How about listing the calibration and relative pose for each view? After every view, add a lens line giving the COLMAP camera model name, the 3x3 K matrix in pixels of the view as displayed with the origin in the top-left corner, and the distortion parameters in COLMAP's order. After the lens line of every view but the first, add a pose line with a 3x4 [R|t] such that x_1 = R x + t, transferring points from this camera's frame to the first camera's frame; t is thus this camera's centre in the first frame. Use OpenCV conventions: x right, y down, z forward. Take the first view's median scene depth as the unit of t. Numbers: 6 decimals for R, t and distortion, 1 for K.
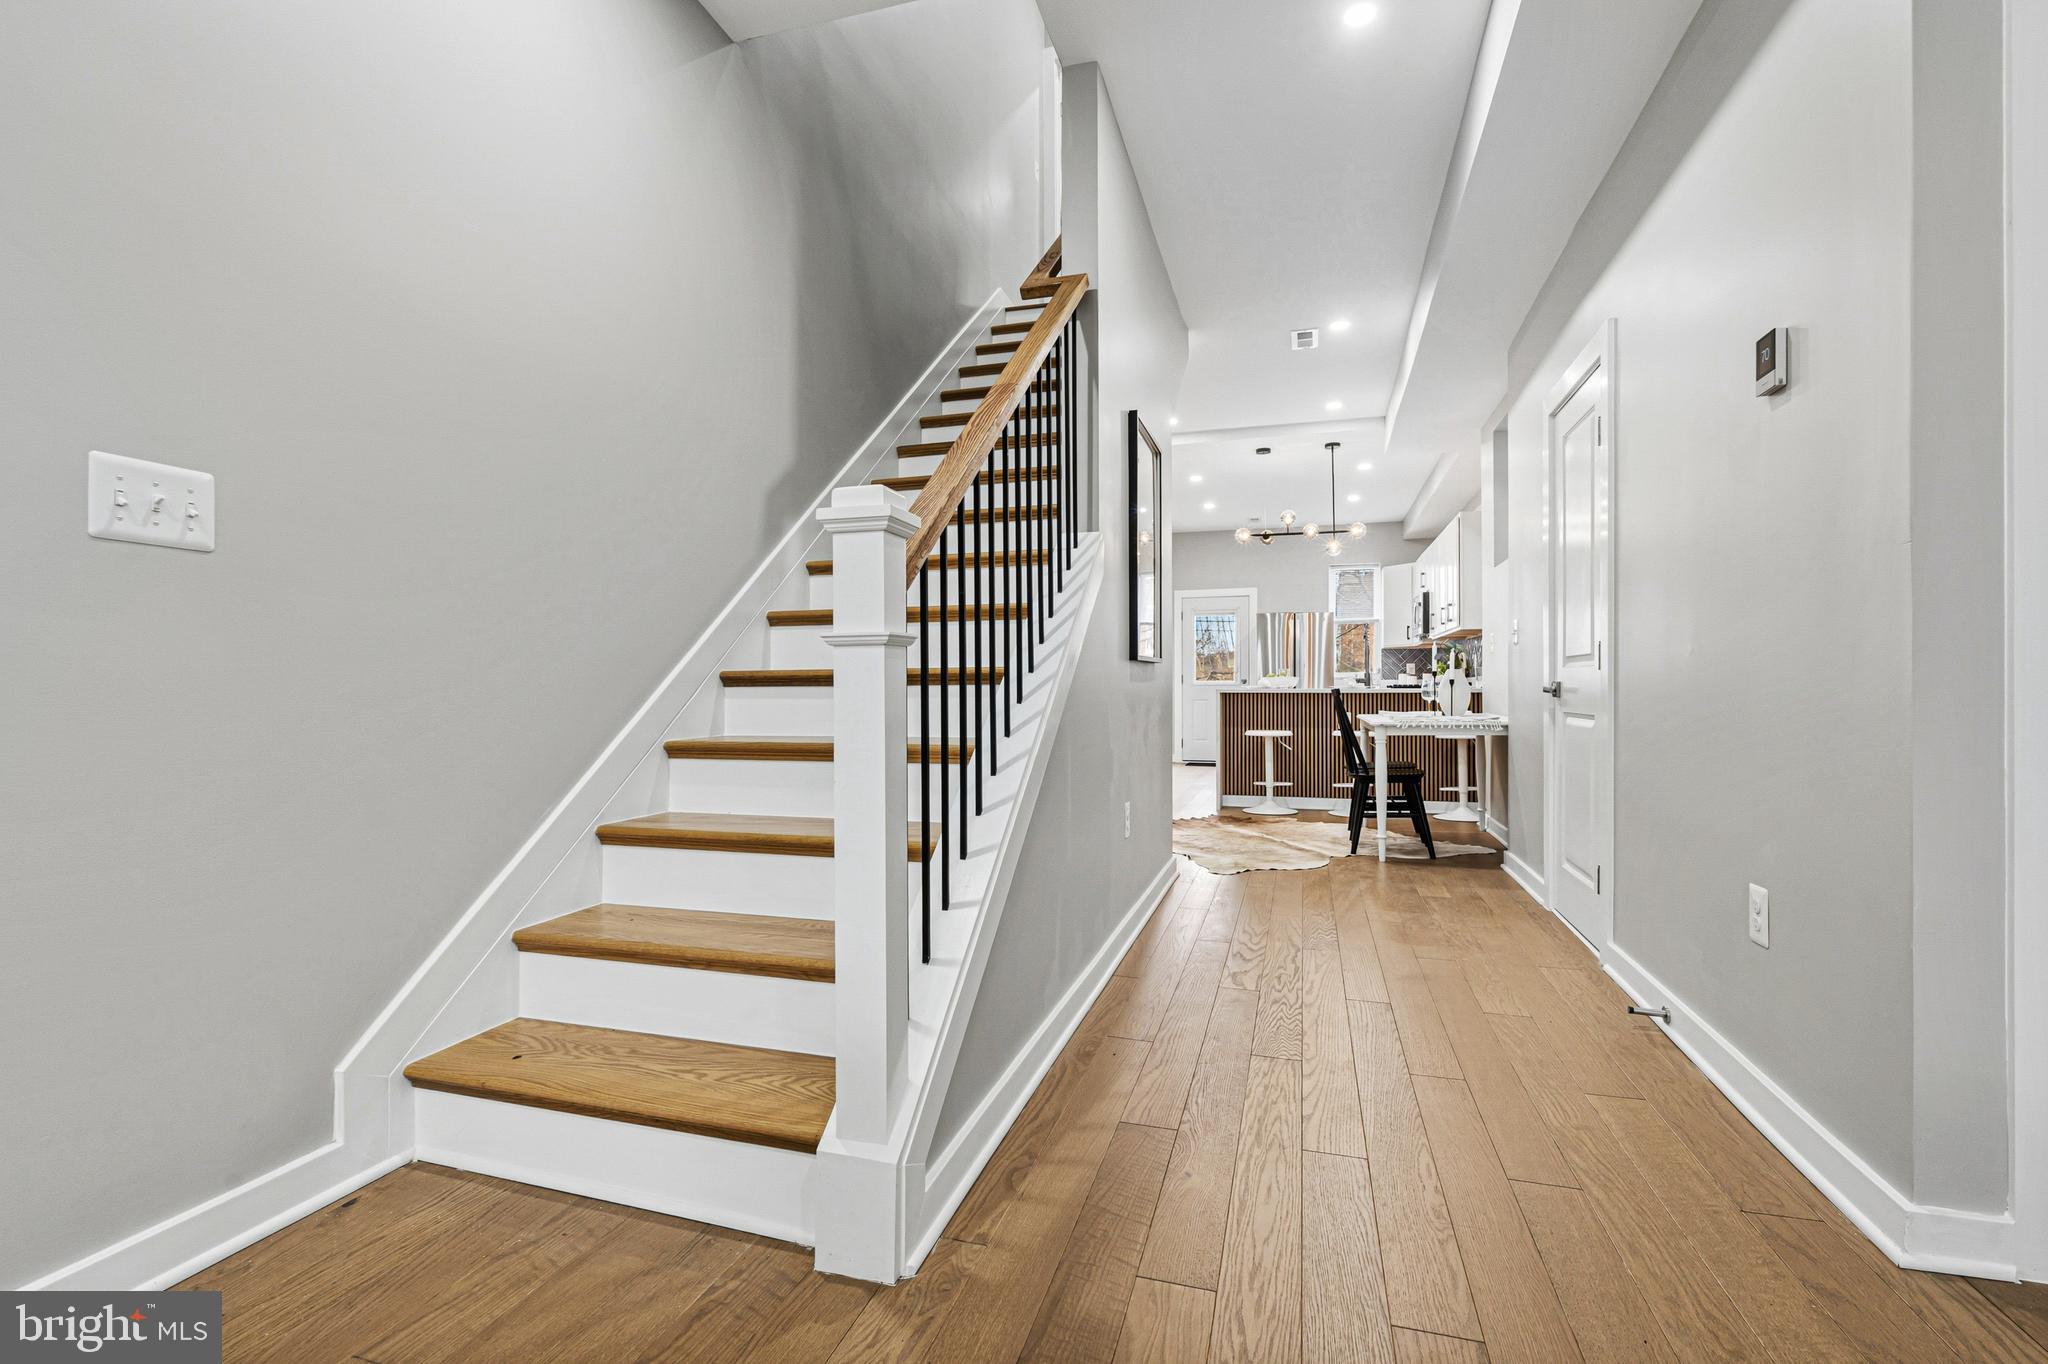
lens RADIAL K [[929.9, 0, 1021.1], [0, 929.9, 692.7], [0, 0, 1]] dist [-0.006762, 0.001224]
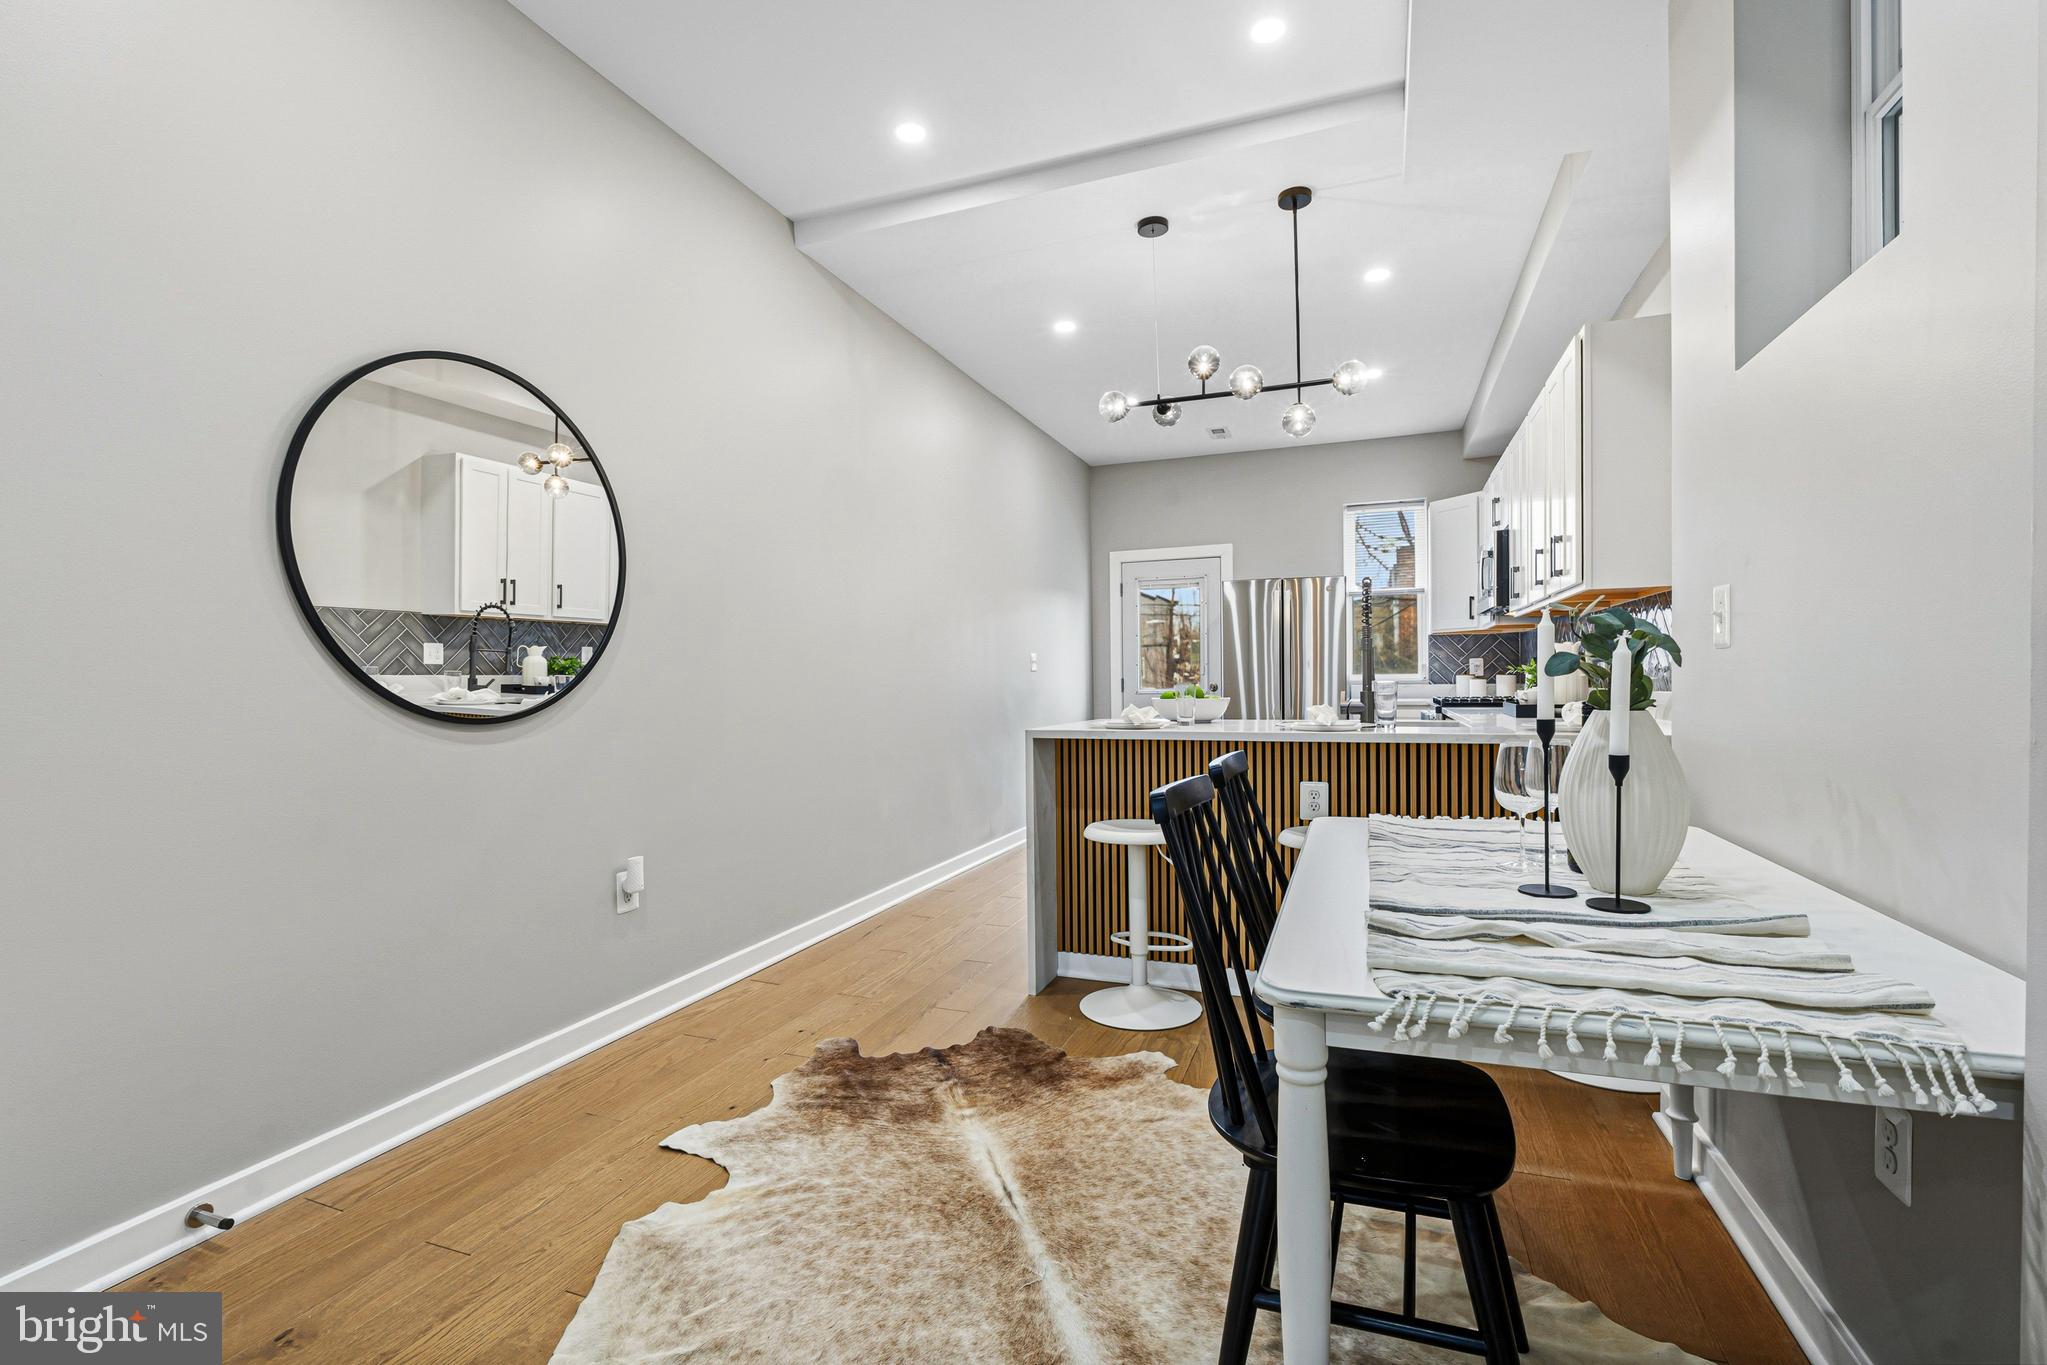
lens RADIAL K [[929.5, 0, 1030.9], [0, 929.5, 694.9], [0, 0, 1]] dist [-0.006762, 0.001224]
pose [[0.998365, -0.008774, -0.056475, 0.191286], [0.009476, 0.999881, 0.012164, -0.021432], [0.056362, -0.012680, 0.998330, 0.443843]]
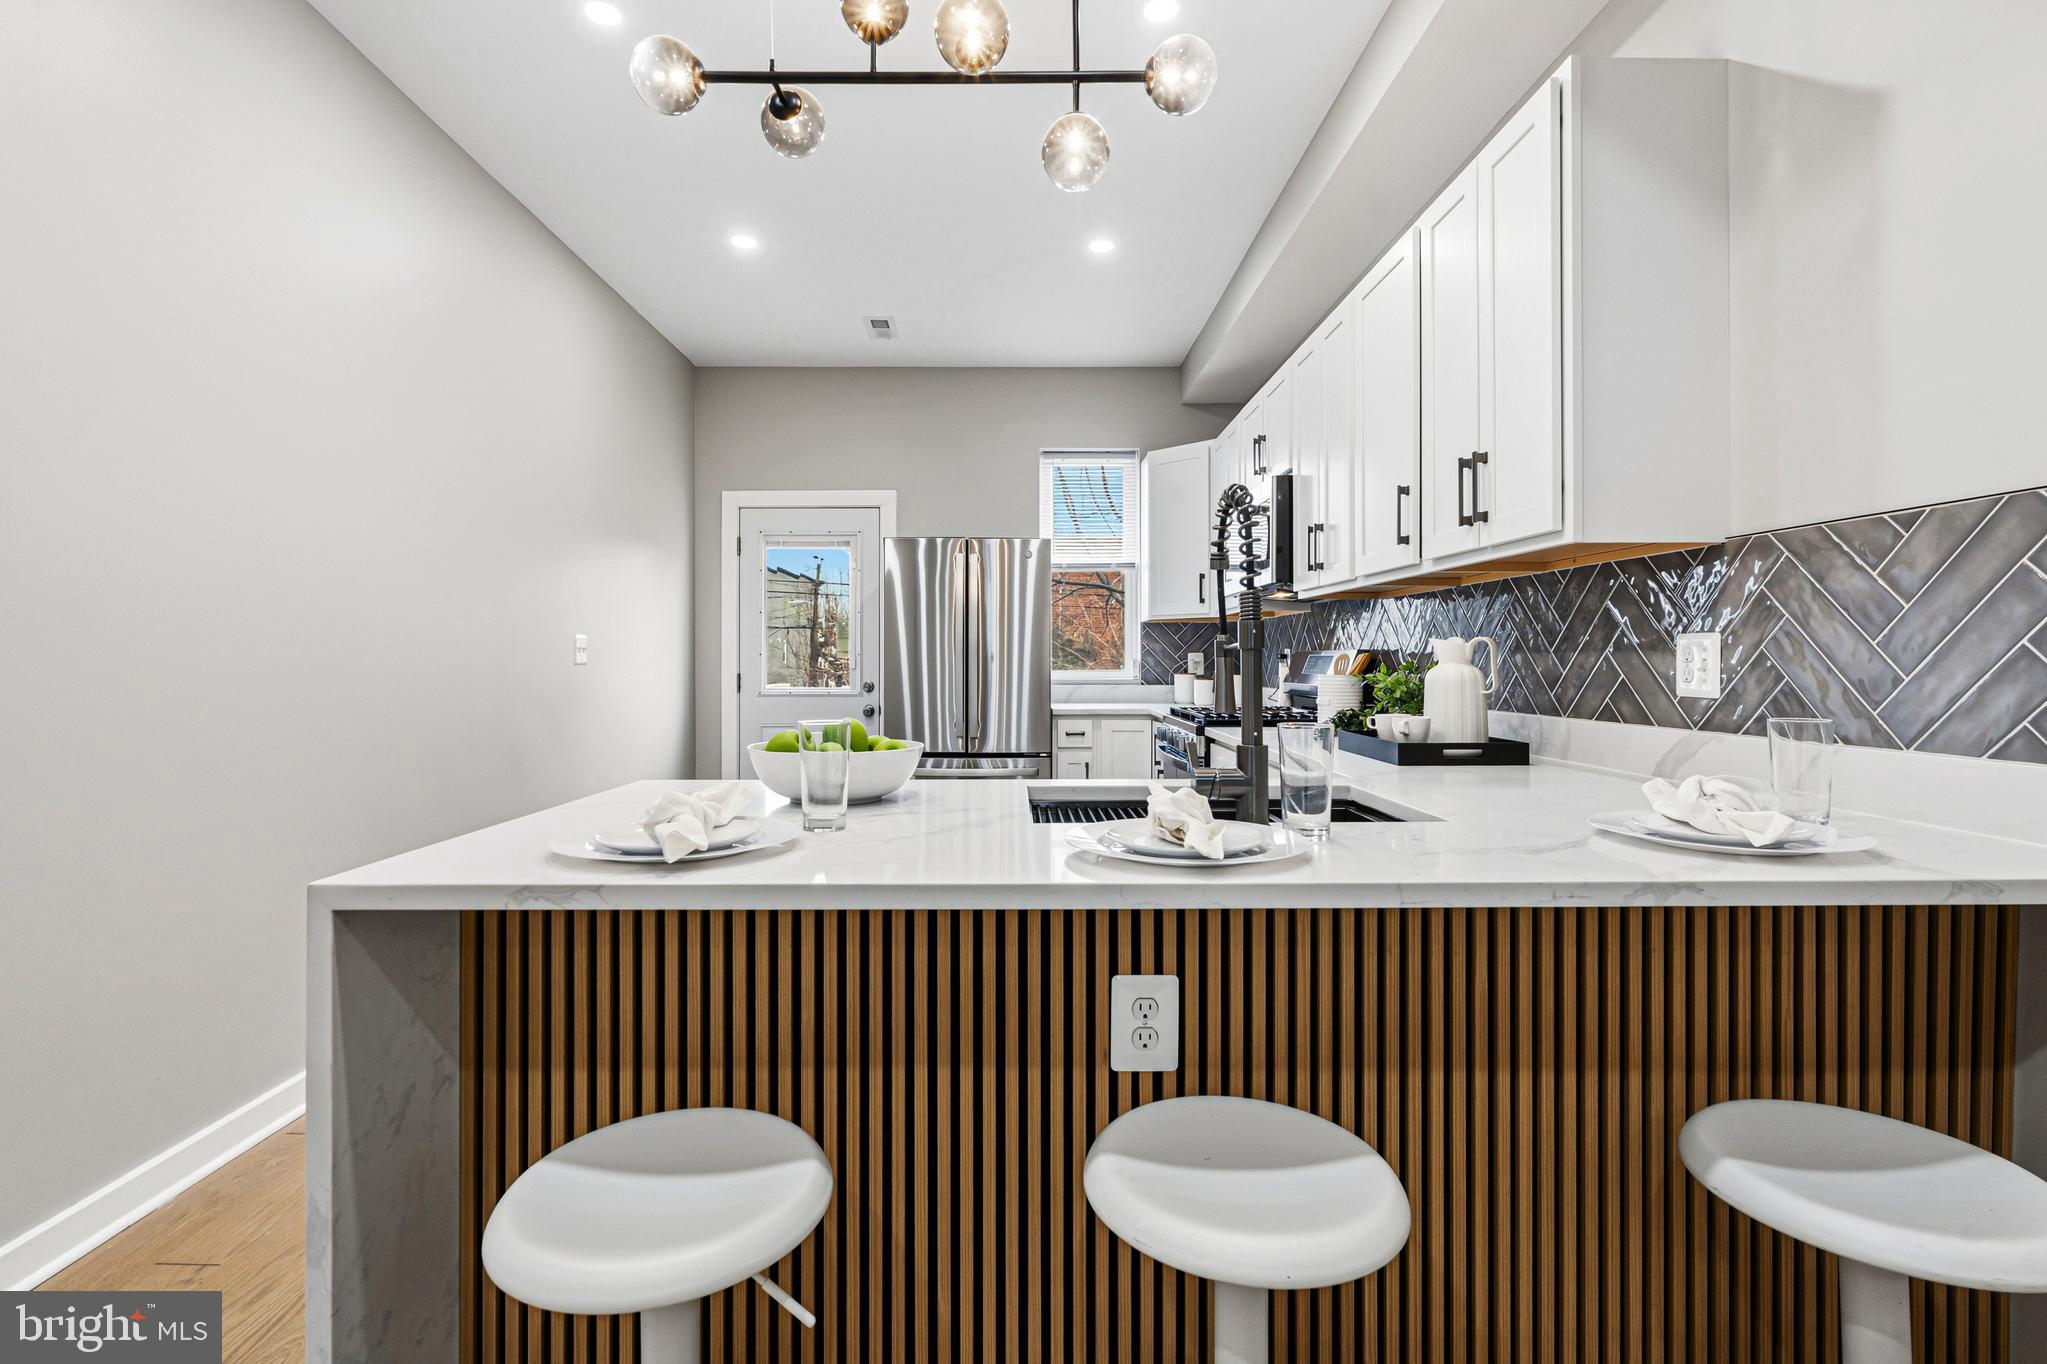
lens RADIAL K [[929.5, 0, 1023.0], [0, 929.5, 655.6], [0, 0, 1]] dist [-0.006762, 0.001224]
pose [[0.951700, 0.004924, 0.306989, 0.217579], [-0.001694, 0.999940, -0.010787, -0.029978], [-0.307024, 0.009746, 0.951652, 0.674273]]
